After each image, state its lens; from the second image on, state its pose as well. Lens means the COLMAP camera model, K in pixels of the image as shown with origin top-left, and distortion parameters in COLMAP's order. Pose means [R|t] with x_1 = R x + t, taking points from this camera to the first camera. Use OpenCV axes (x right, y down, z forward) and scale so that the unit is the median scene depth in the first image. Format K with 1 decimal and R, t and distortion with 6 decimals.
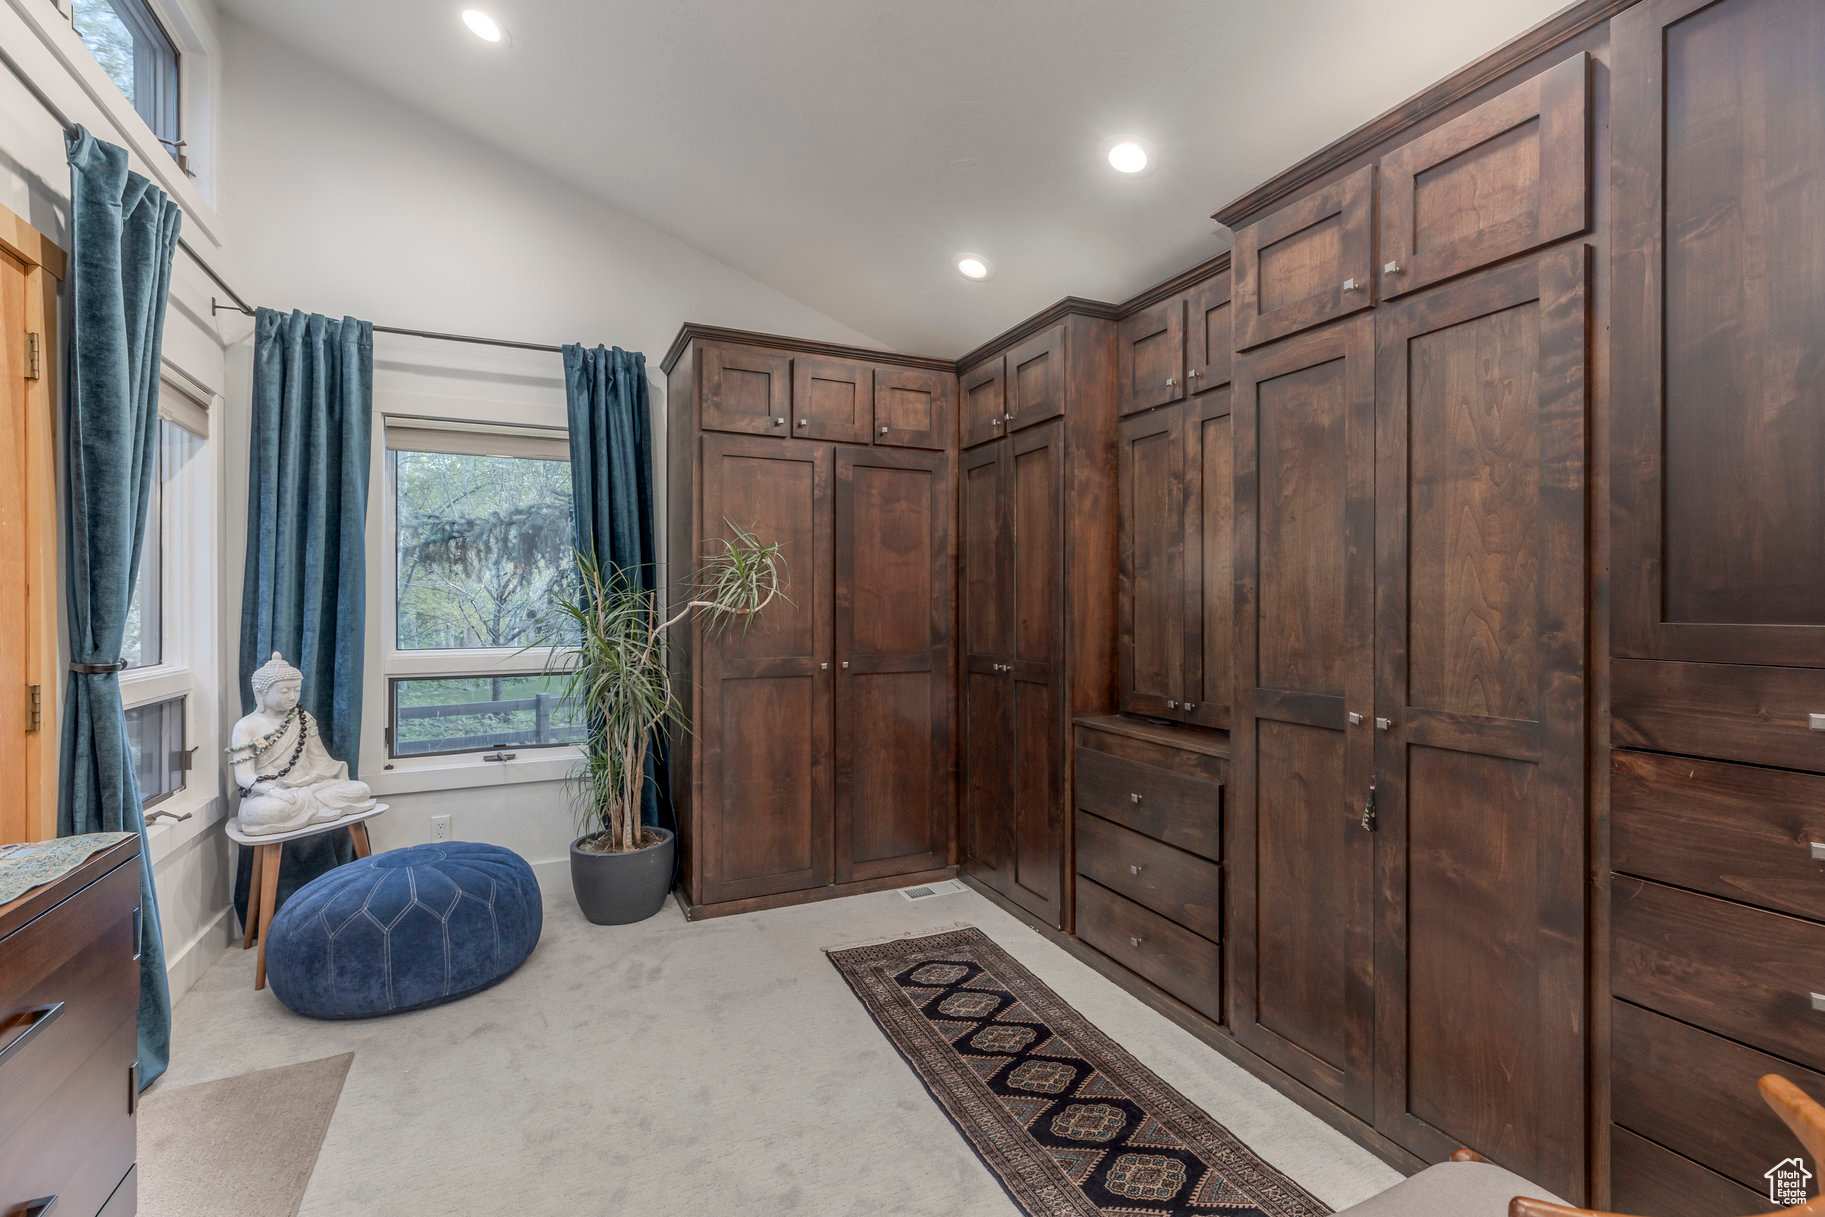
lens RADIAL K [[810.2, 0, 912.0], [0, 810.2, 607.4], [0, 0, 1]] dist [-0.001107, 0.000338]
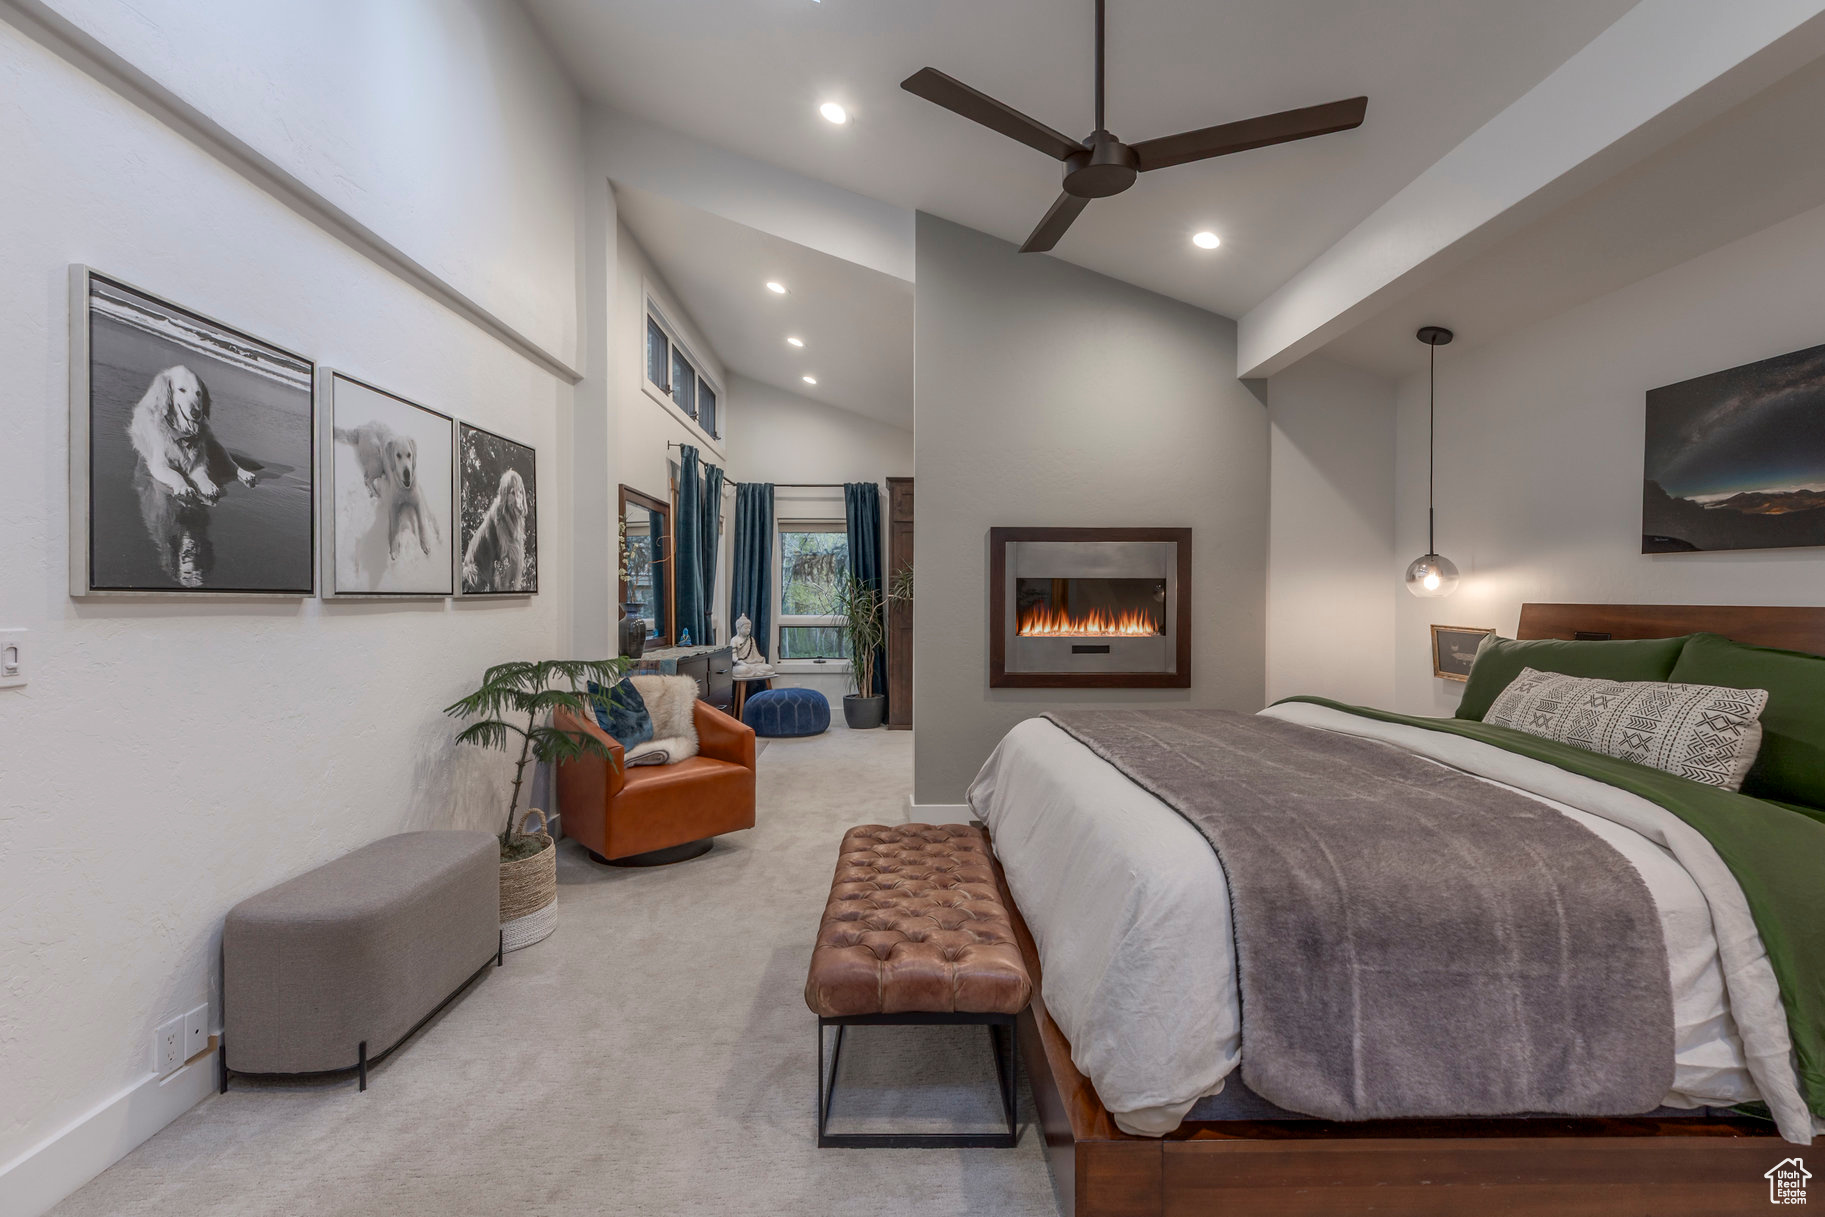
lens RADIAL K [[810.2, 0, 908.8], [0, 810.2, 599.9], [0, 0, 1]] dist [-0.001107, 0.000338]
pose [[0.916041, 0.001220, -0.401082, 0.727067], [-0.003229, 0.999985, -0.004331, 0.019883], [0.401071, 0.005262, 0.916032, -1.136388]]
